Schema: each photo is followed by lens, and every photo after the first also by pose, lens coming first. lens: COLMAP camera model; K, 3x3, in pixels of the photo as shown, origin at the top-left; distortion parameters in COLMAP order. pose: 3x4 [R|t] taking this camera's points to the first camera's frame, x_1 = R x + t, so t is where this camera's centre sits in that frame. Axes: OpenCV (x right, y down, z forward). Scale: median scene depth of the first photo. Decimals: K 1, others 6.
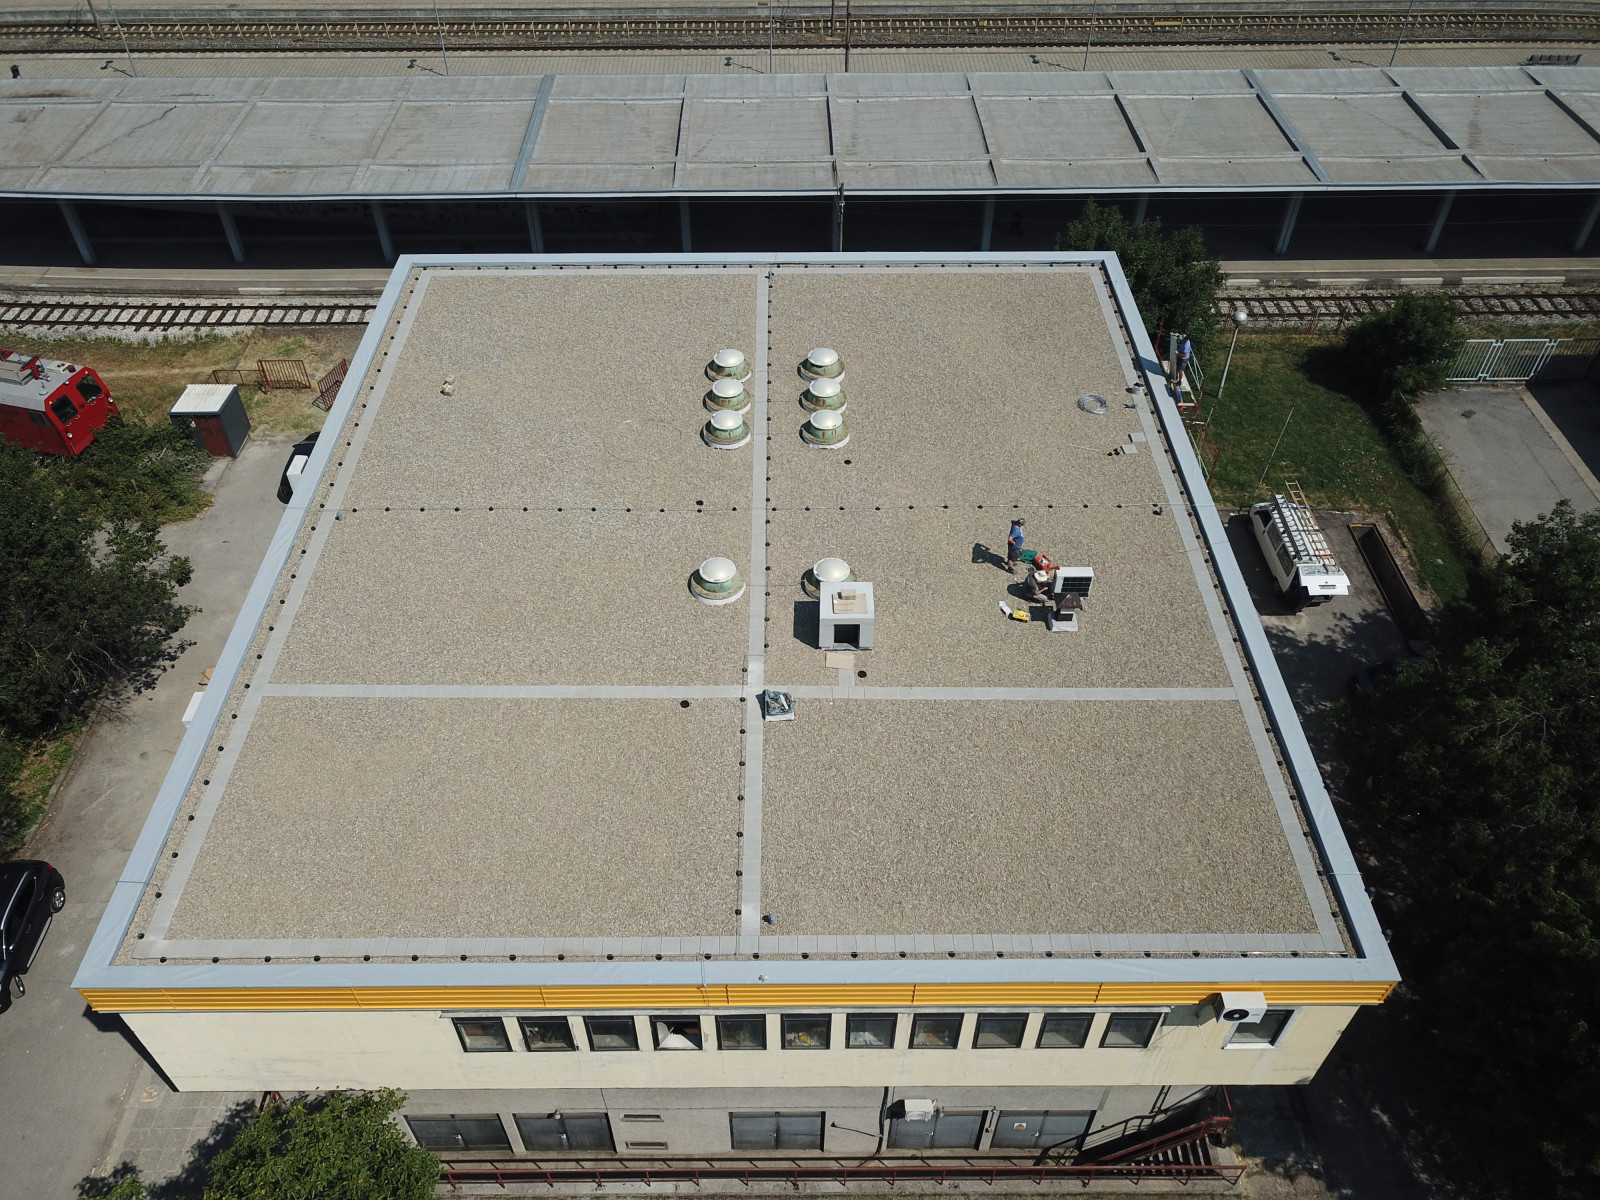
lens RADIAL K [[1209.9, 0, 800.0], [0, 1209.9, 600.0], [0, 0, 1]] dist [0.011265, -0.003632]
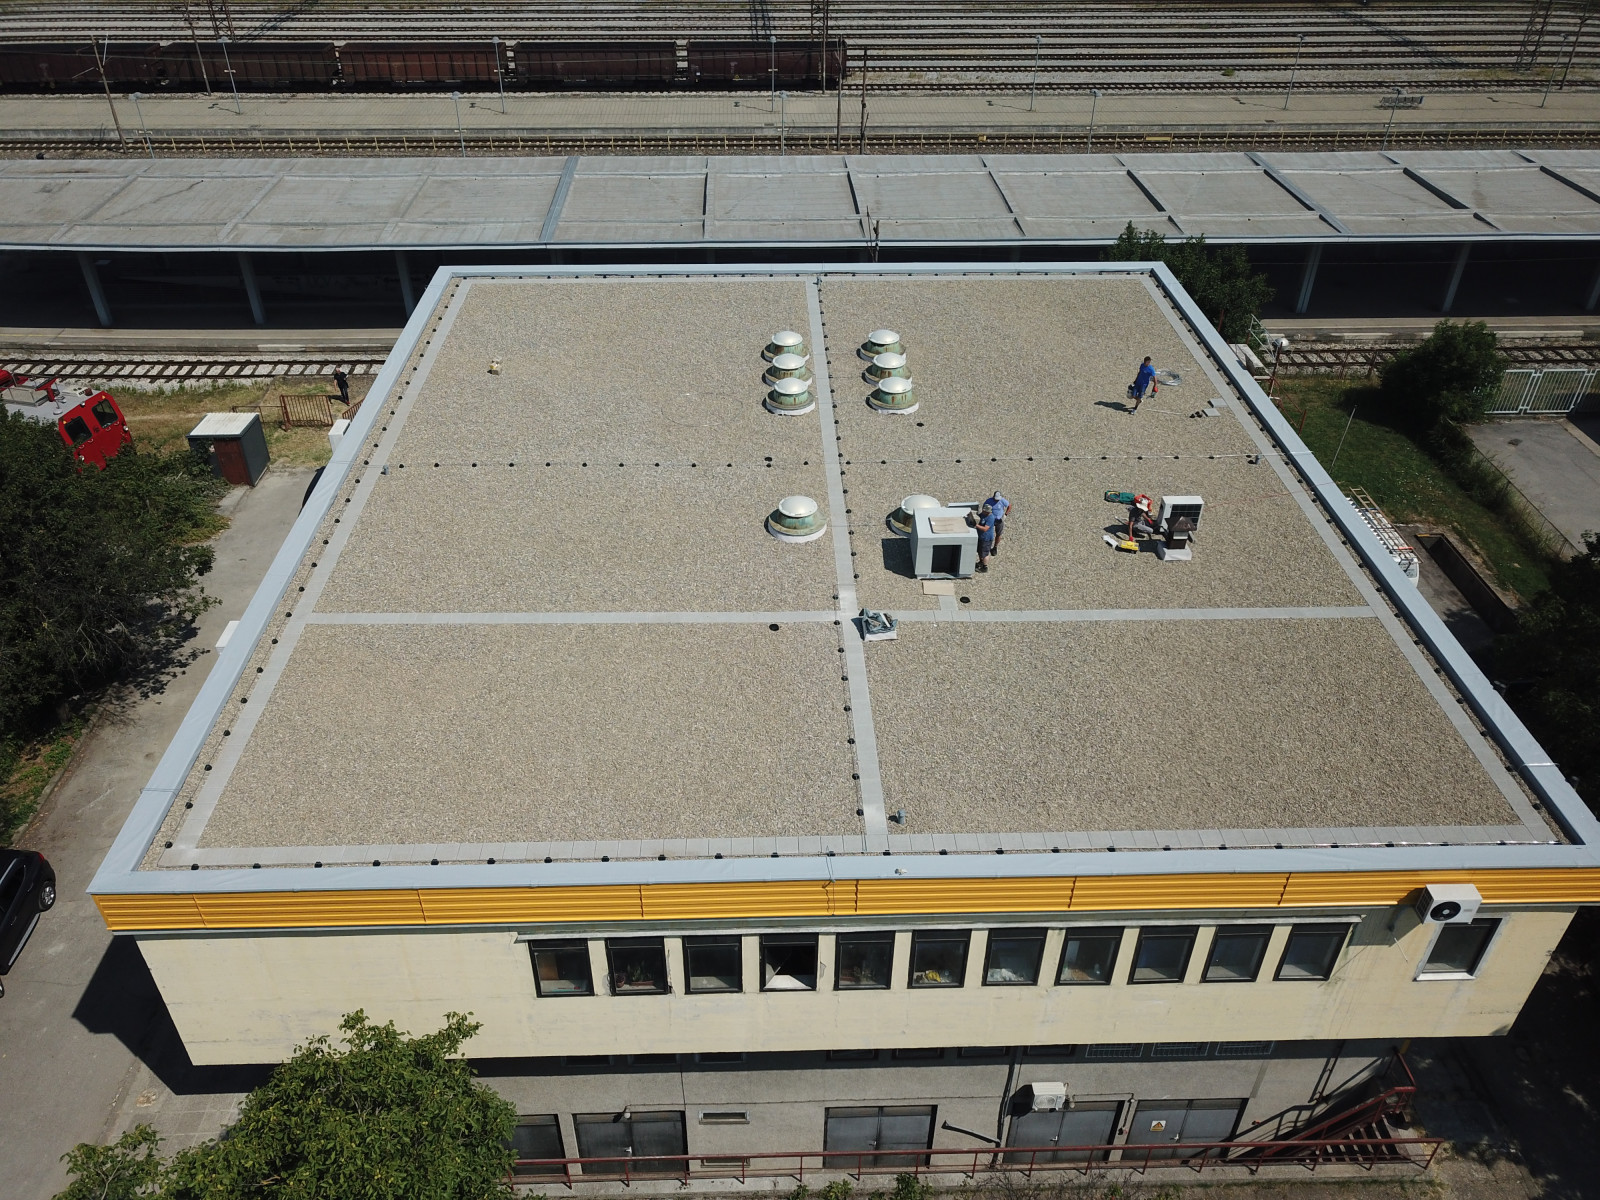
lens RADIAL K [[1209.9, 0, 800.0], [0, 1209.9, 600.0], [0, 0, 1]] dist [0.011265, -0.003632]
pose [[0.999696, -0.009856, 0.022585, -0.073683], [0.013101, 0.988849, -0.148346, 0.153326], [-0.020871, 0.148597, 0.988678, 0.075603]]
